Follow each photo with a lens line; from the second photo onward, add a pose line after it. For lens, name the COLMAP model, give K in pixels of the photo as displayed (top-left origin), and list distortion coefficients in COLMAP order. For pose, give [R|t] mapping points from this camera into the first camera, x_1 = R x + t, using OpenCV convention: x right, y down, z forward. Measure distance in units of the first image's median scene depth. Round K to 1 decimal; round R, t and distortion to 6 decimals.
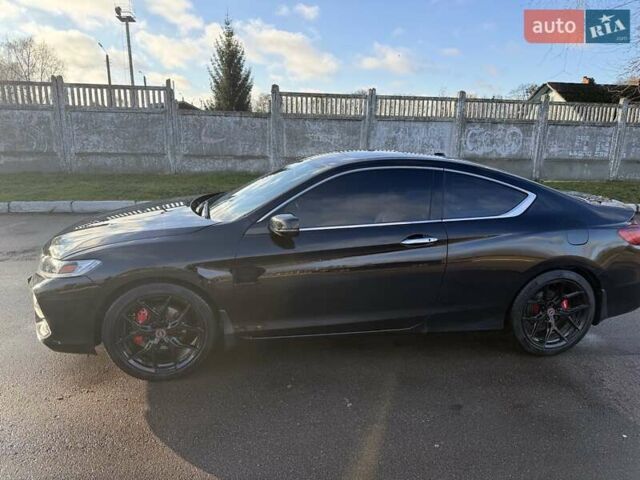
lens RADIAL K [[427.5, 0, 323.0], [0, 427.5, 243.9], [0, 0, 1]] dist [0.055260, -0.081154]
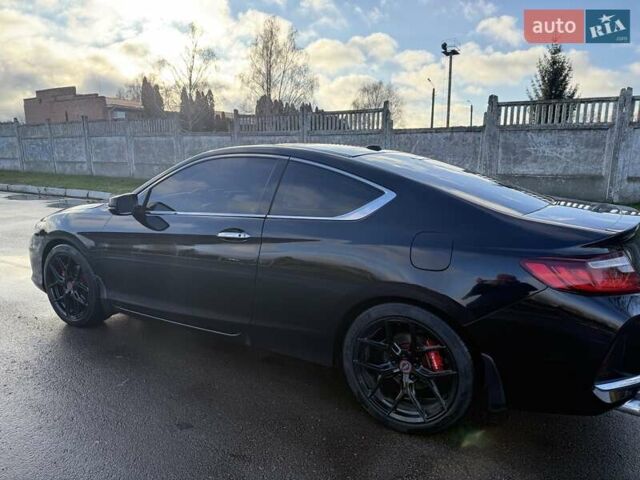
lens RADIAL K [[427.5, 0, 323.0], [0, 427.5, 243.9], [0, 0, 1]] dist [0.055260, -0.081154]
pose [[0.780864, 0.108806, -0.615153, 0.197803], [-0.142346, 0.989801, -0.005618, -0.002424], [0.608268, 0.091951, 0.788388, 0.089386]]
